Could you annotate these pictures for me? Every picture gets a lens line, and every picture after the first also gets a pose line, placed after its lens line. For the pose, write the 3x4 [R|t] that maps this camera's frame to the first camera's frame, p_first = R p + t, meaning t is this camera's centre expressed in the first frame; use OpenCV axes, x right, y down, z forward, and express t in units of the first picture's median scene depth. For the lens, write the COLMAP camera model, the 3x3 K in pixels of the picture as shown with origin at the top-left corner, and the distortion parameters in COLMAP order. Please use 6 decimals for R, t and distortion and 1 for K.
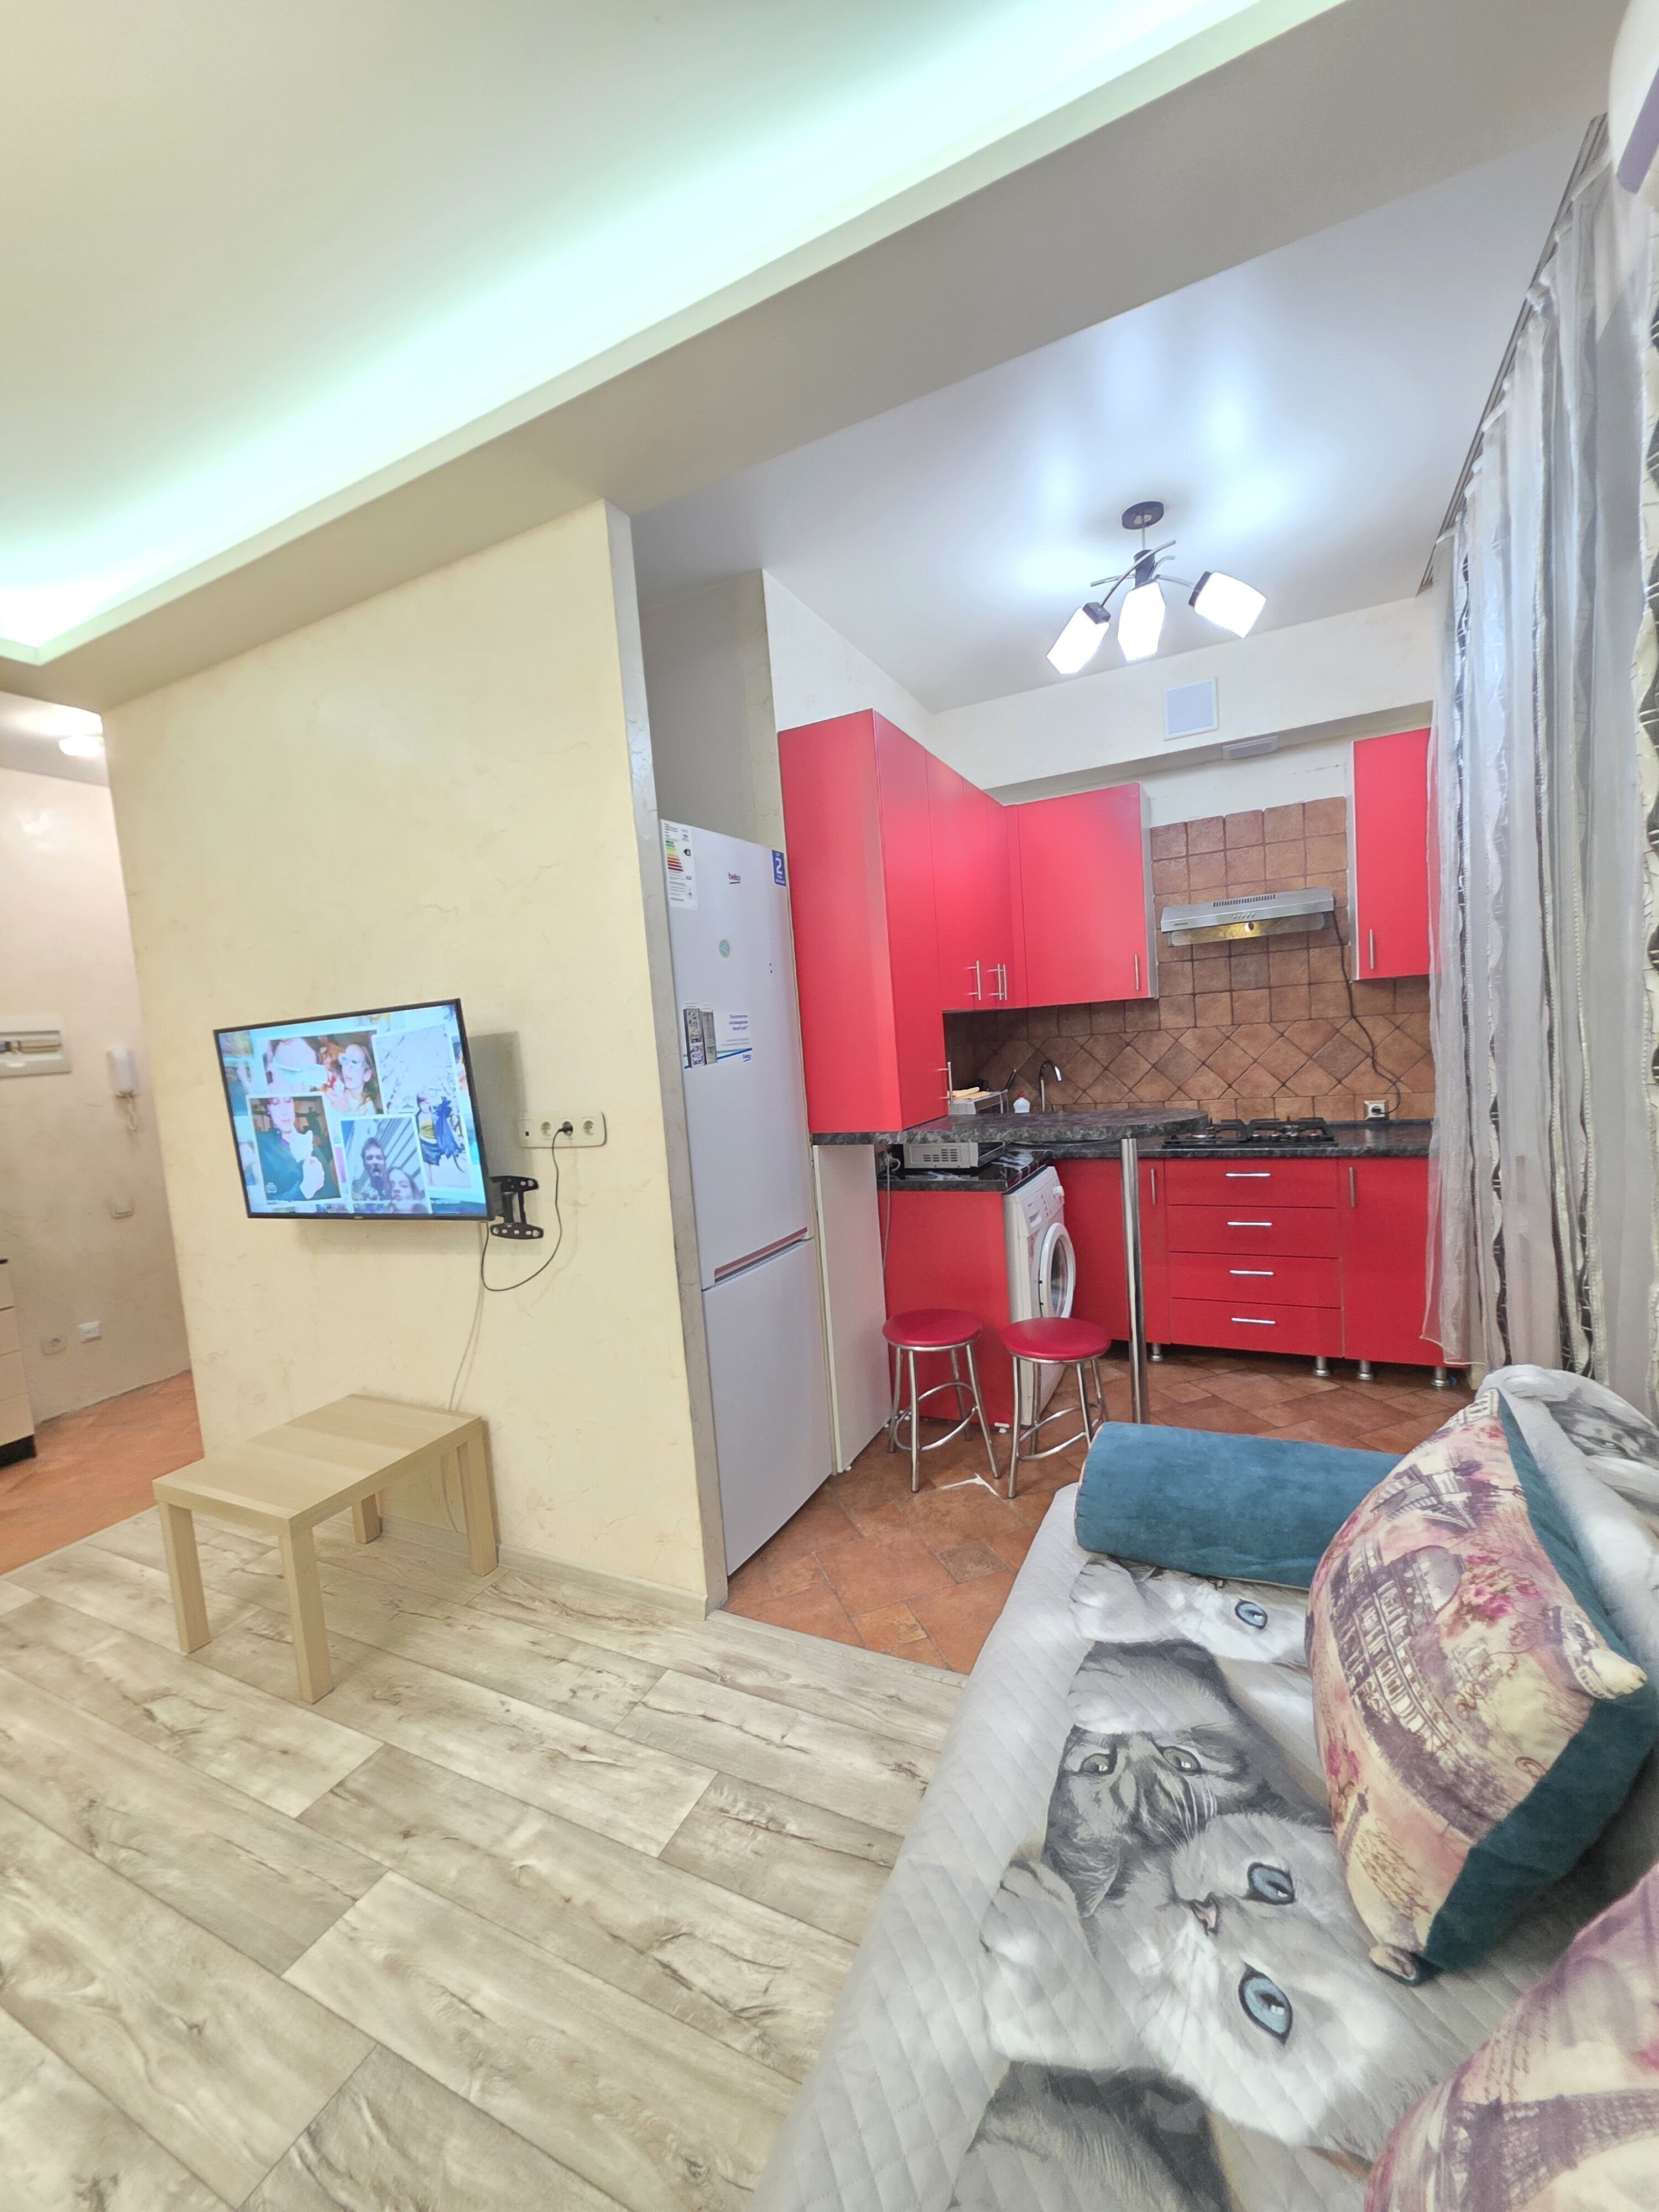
lens RADIAL K [[873.8, 0, 832.4], [0, 873.8, 1110.8], [0, 0, 1]] dist [0.002746, -0.000792]
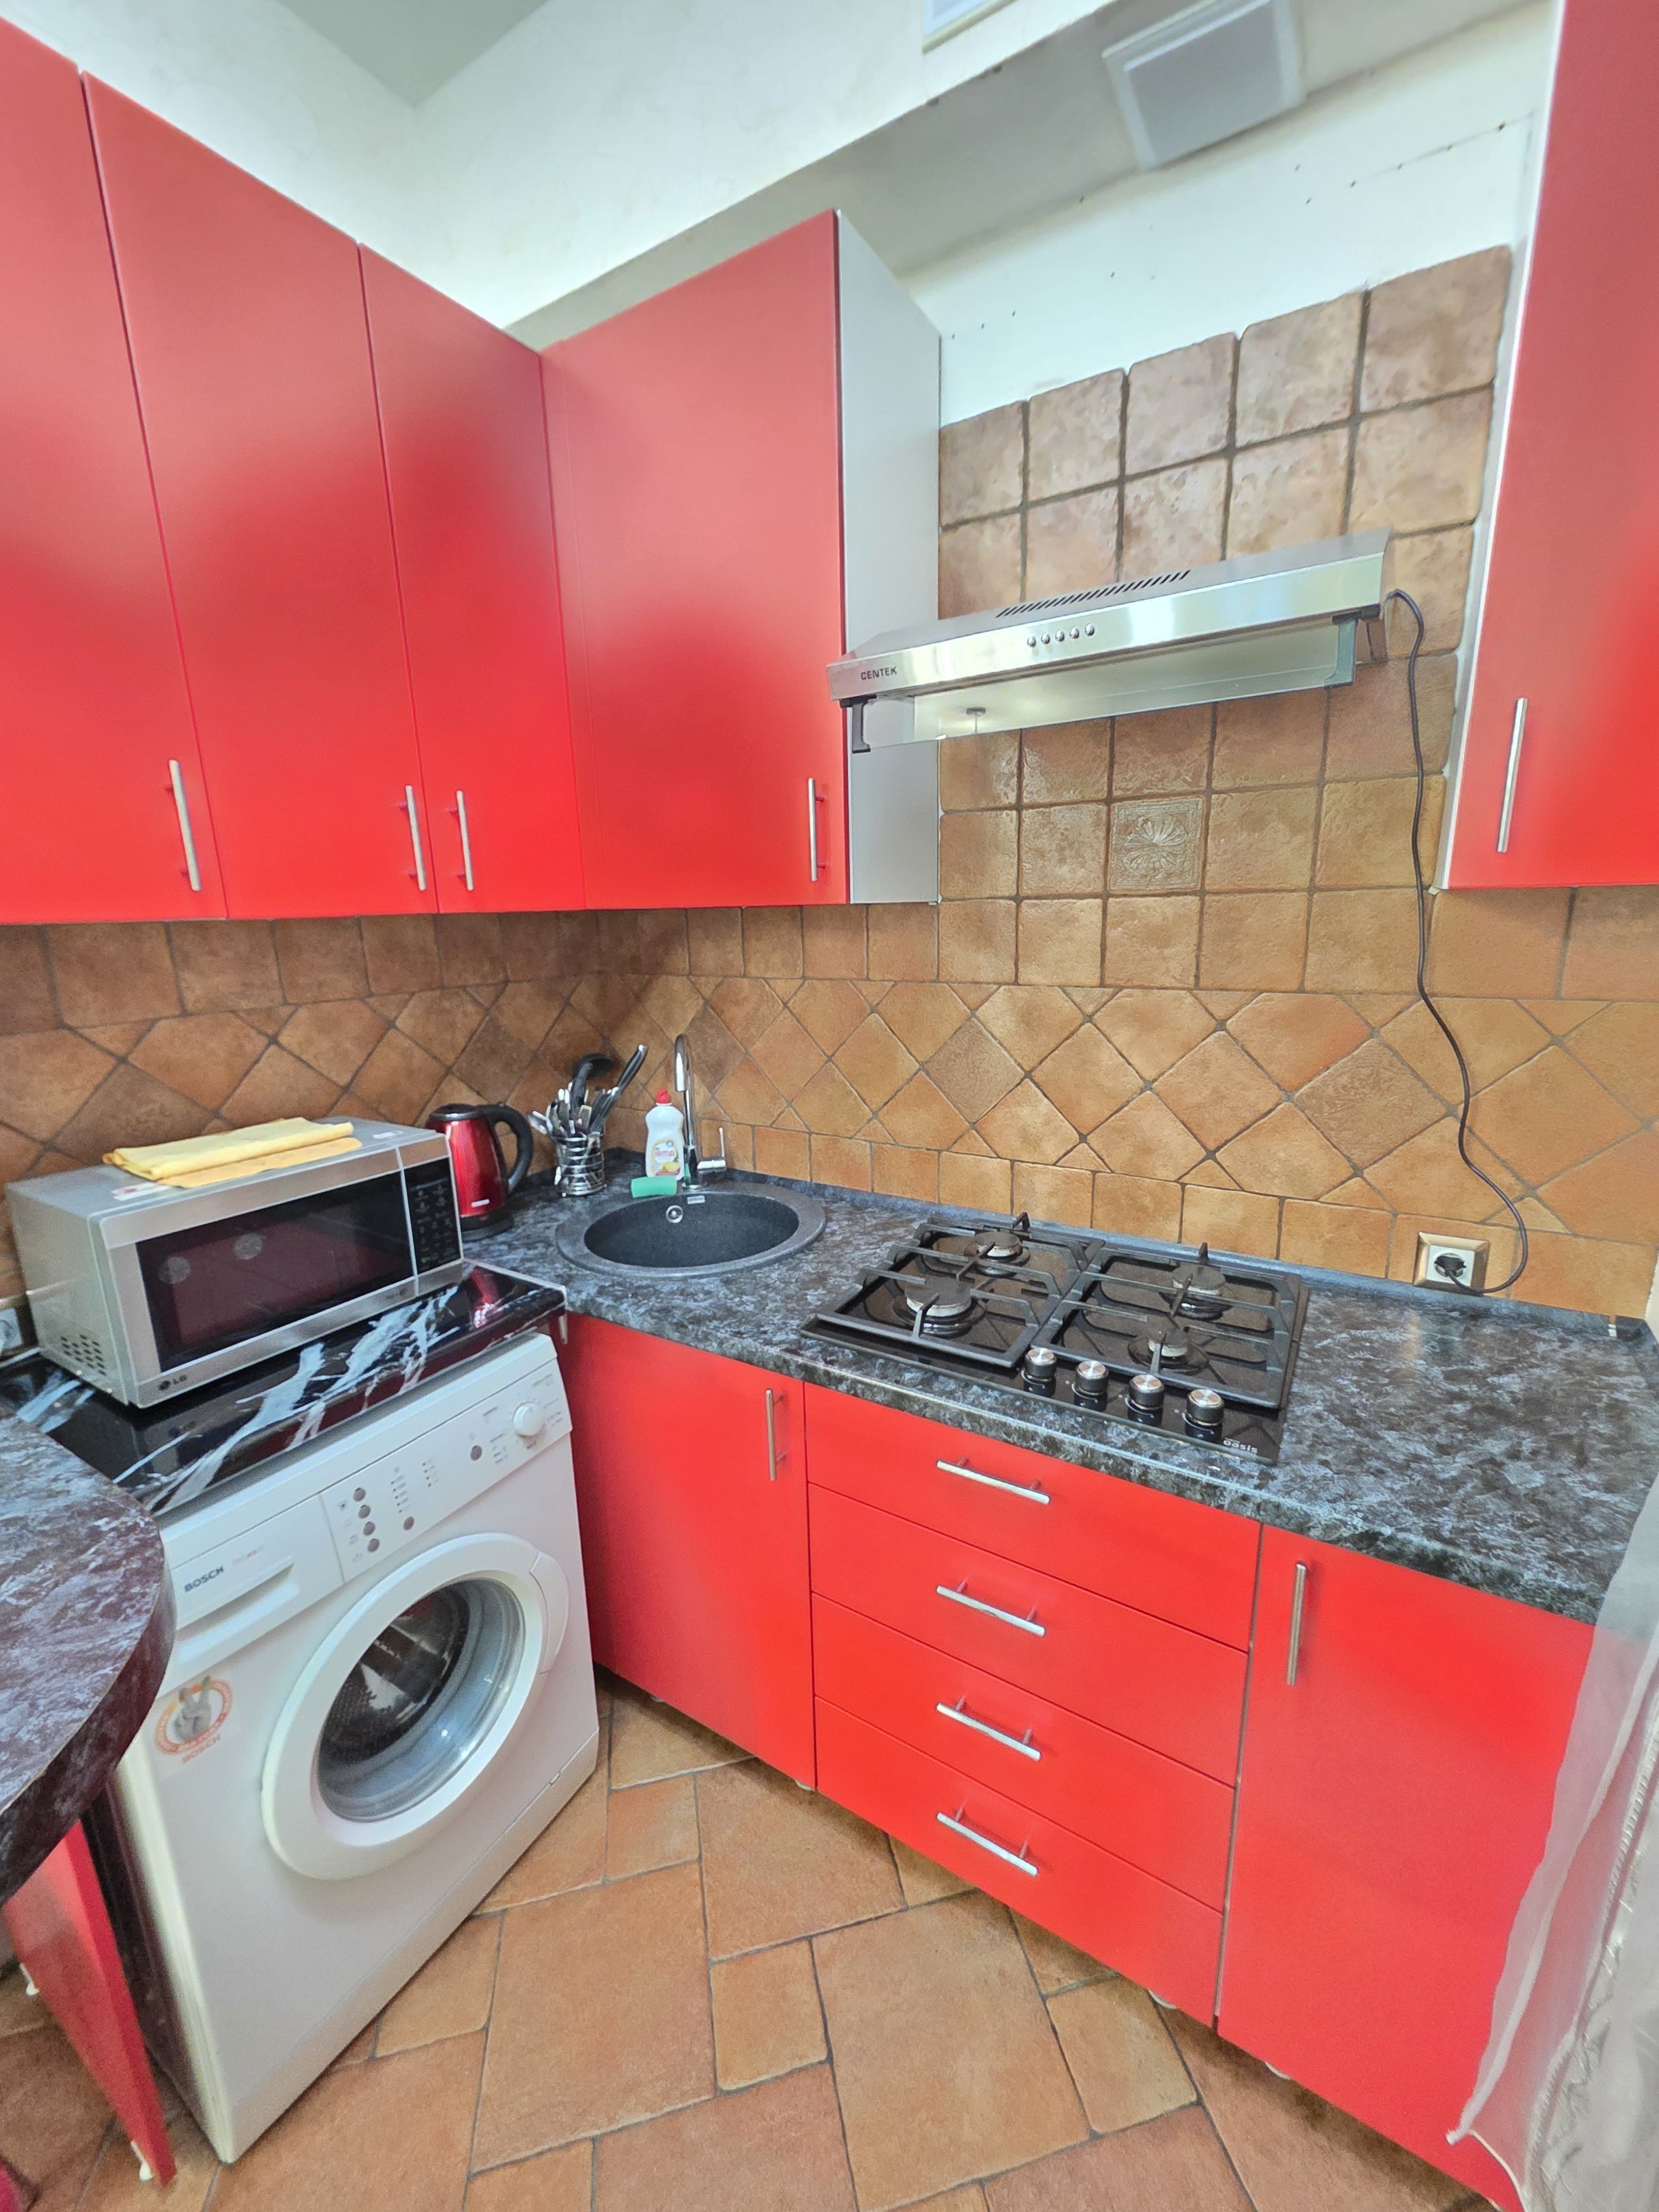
lens RADIAL K [[873.8, 0, 843.6], [0, 873.8, 1107.2], [0, 0, 1]] dist [0.002746, -0.000792]
pose [[0.994468, 0.071180, -0.077242, 0.388836], [-0.058684, 0.986411, 0.153461, -0.100762], [0.087116, -0.148079, 0.985131, 0.619619]]
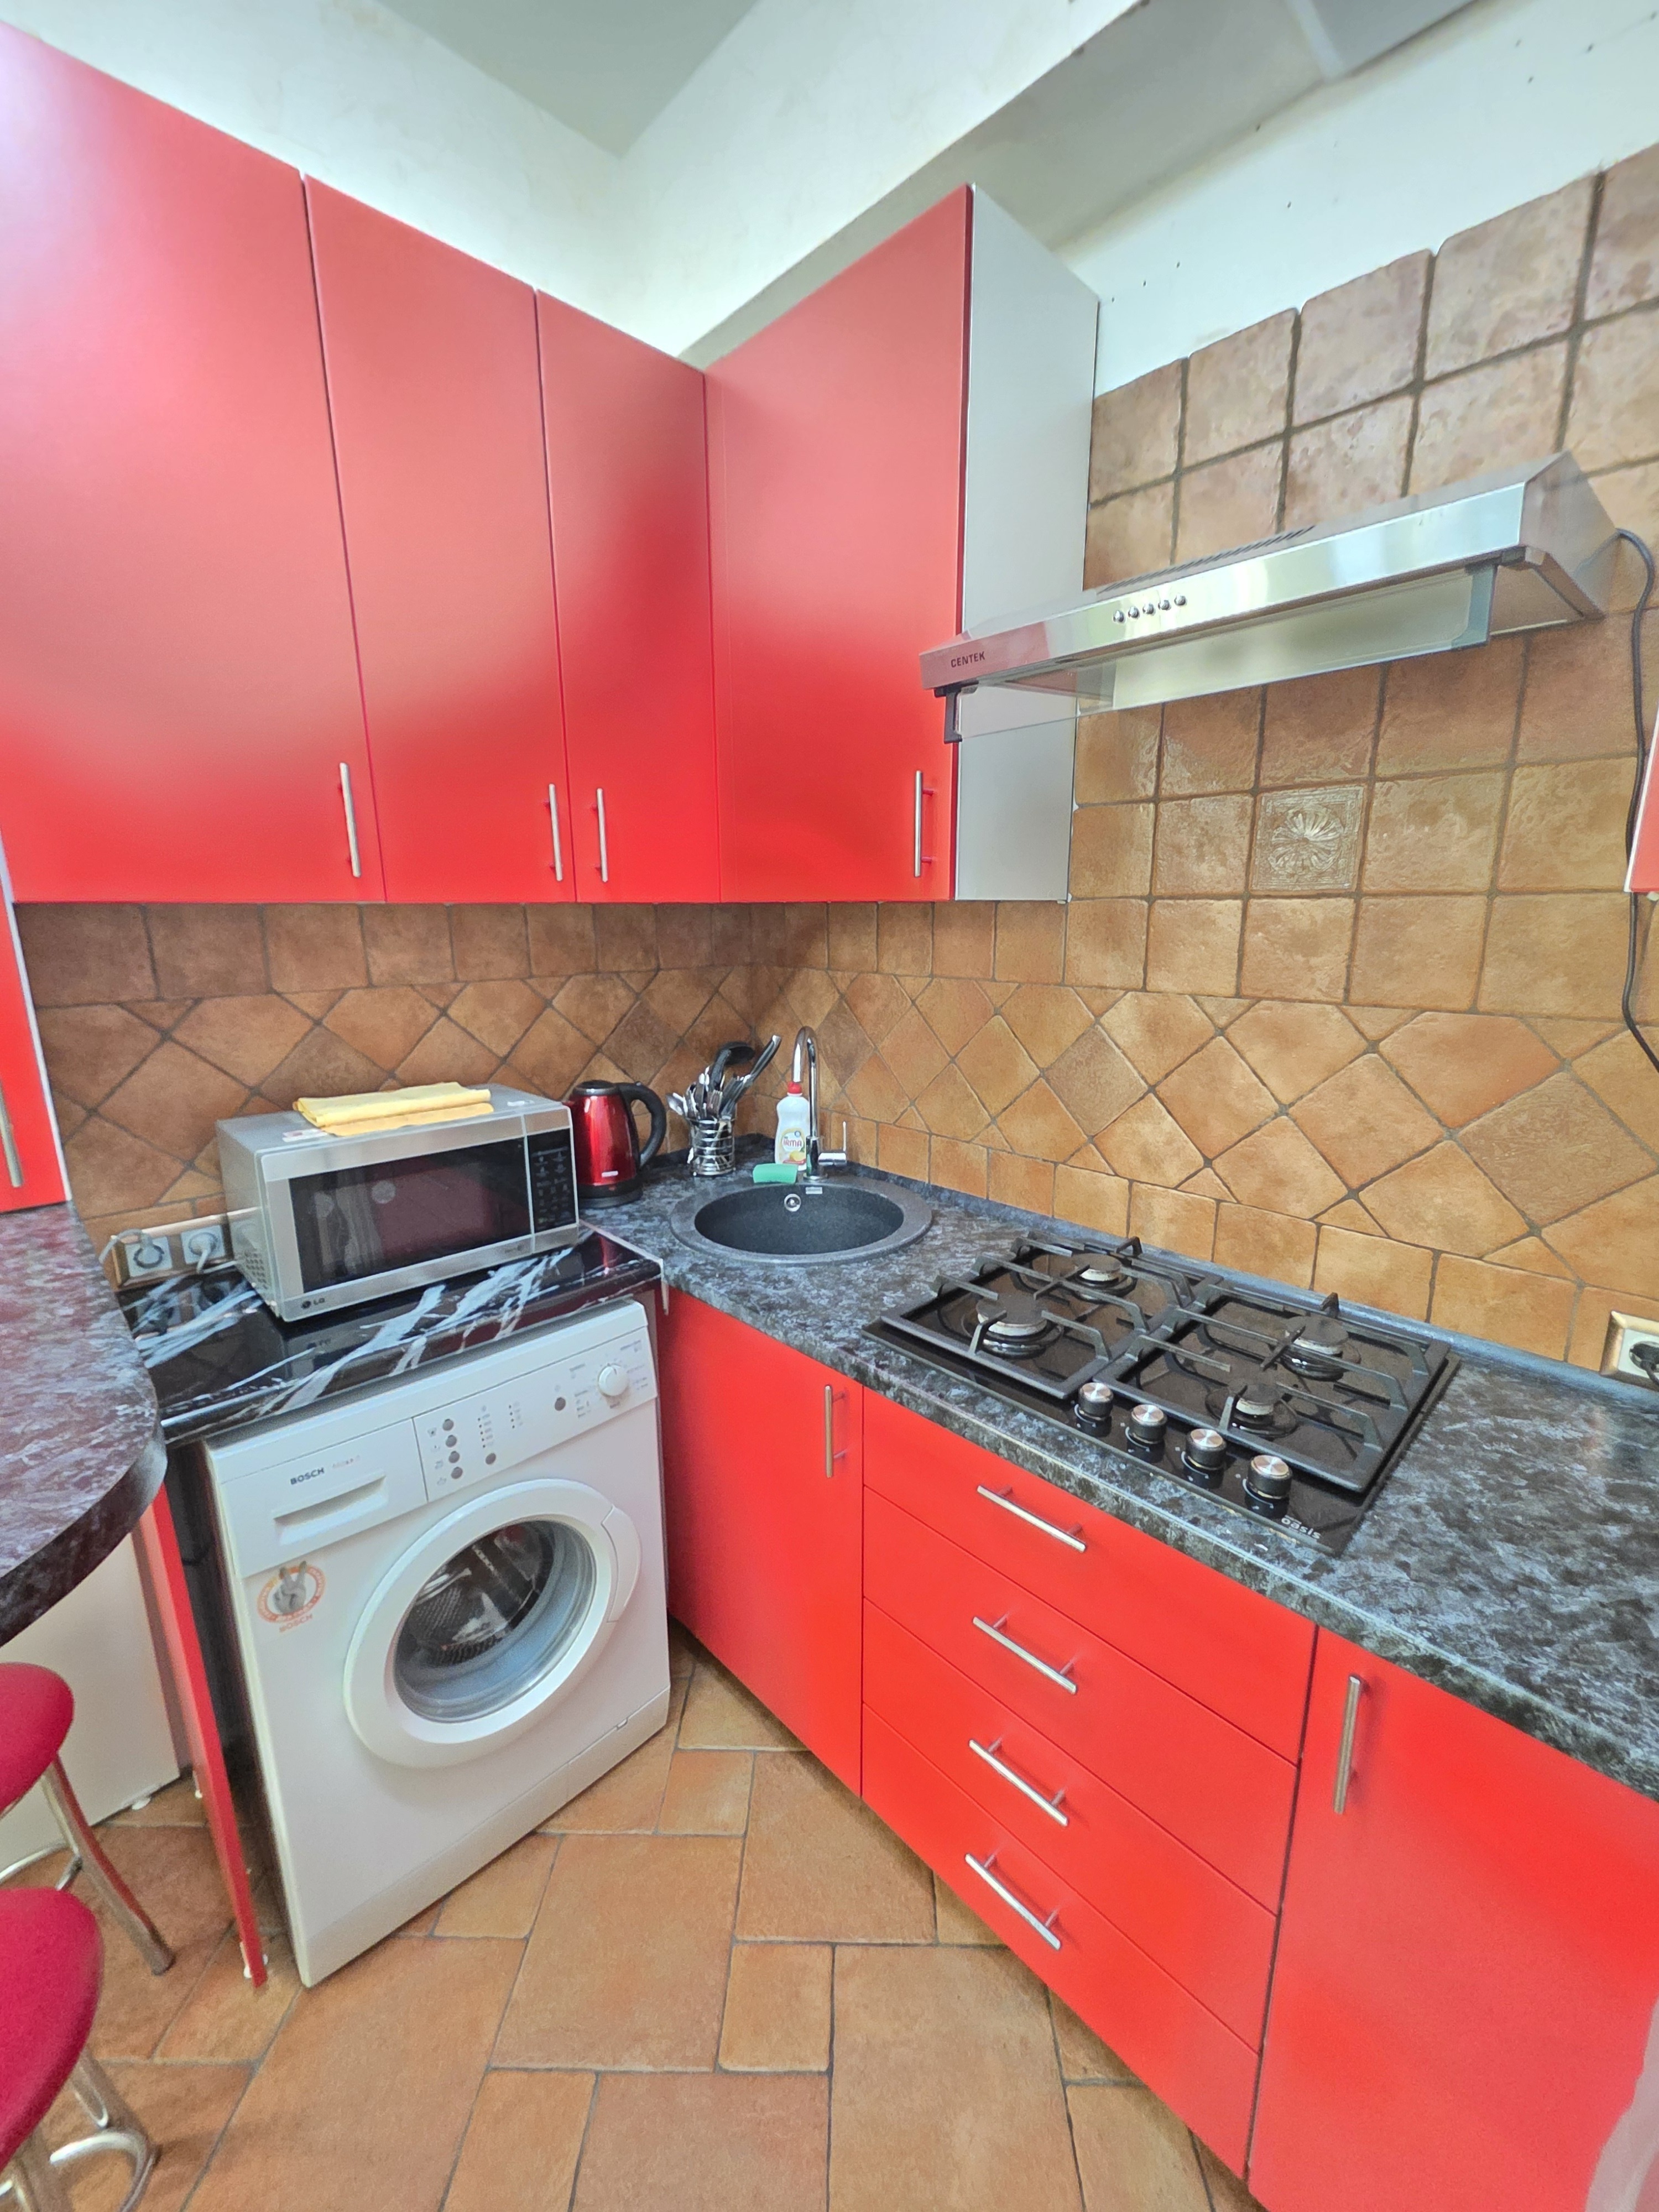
lens RADIAL K [[873.8, 0, 850.5], [0, 873.8, 1103.6], [0, 0, 1]] dist [0.002746, -0.000792]
pose [[0.941670, 0.141491, -0.305348, 0.436918], [-0.092970, 0.981387, 0.168039, -0.103338], [0.323440, -0.129849, 0.937297, 0.635337]]
